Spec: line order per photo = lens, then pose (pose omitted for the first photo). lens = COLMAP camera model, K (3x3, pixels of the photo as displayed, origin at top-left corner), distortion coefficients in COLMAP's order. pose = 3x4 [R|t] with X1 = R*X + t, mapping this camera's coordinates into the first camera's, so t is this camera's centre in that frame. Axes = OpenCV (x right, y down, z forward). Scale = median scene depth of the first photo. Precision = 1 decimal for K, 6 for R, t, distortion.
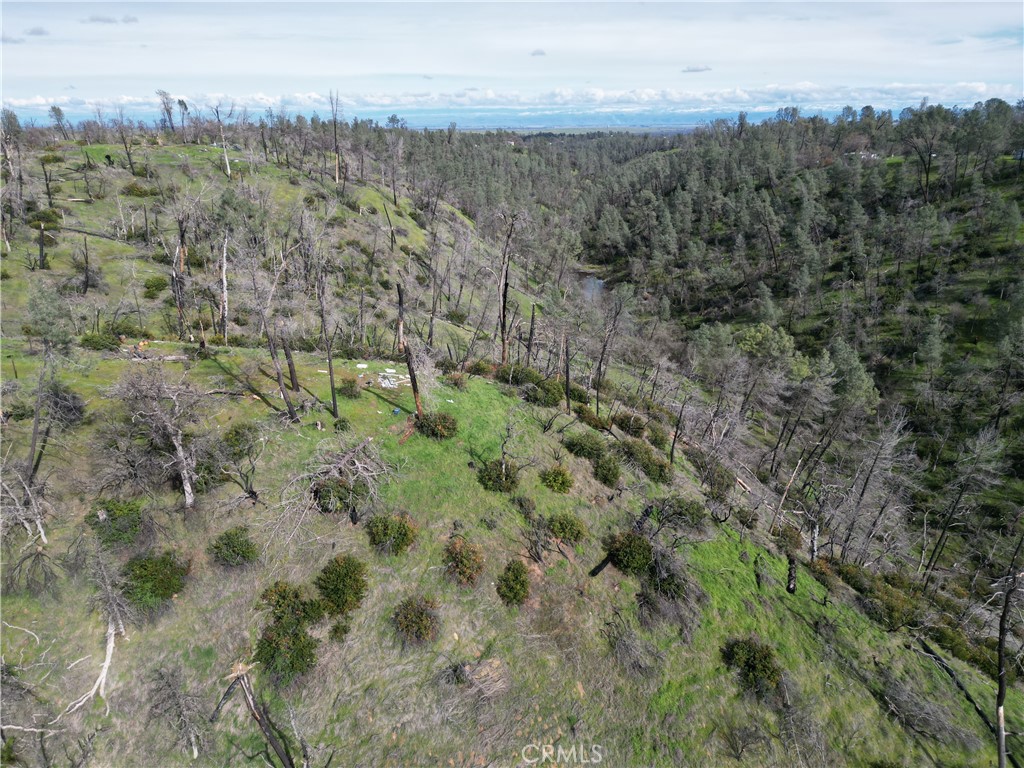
lens RADIAL K [[719.6, 0, 512.5], [0, 719.6, 379.3], [0, 0, 1]] dist [0.054383, -0.046411]
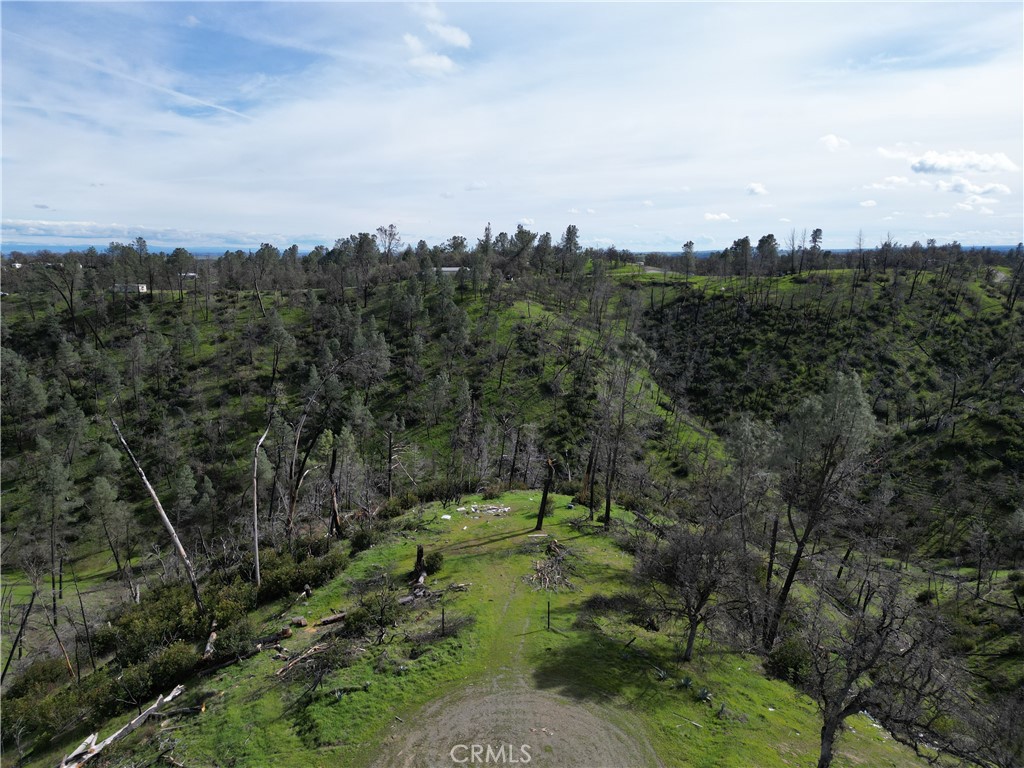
lens RADIAL K [[719.6, 0, 511.8], [0, 719.6, 382.0], [0, 0, 1]] dist [0.054383, -0.046411]
pose [[0.167509, -0.162052, 0.972461, -0.149917], [0.334398, 0.937262, 0.098585, -0.032655], [-0.927426, 0.308675, 0.211189, 0.097370]]
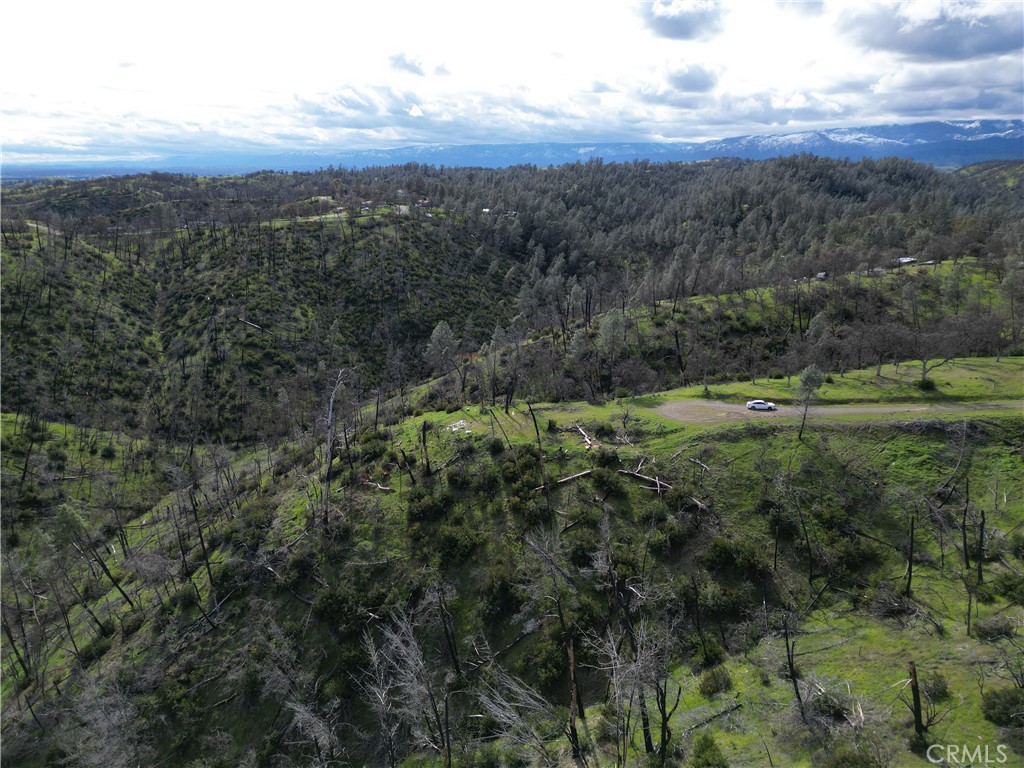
lens RADIAL K [[719.6, 0, 516.9], [0, 719.6, 377.2], [0, 0, 1]] dist [0.054383, -0.046411]
pose [[-0.943122, -0.072922, 0.324349, -0.114655], [0.127881, 0.820998, 0.556425, -0.147314], [-0.306866, 0.566255, -0.764977, 0.318088]]
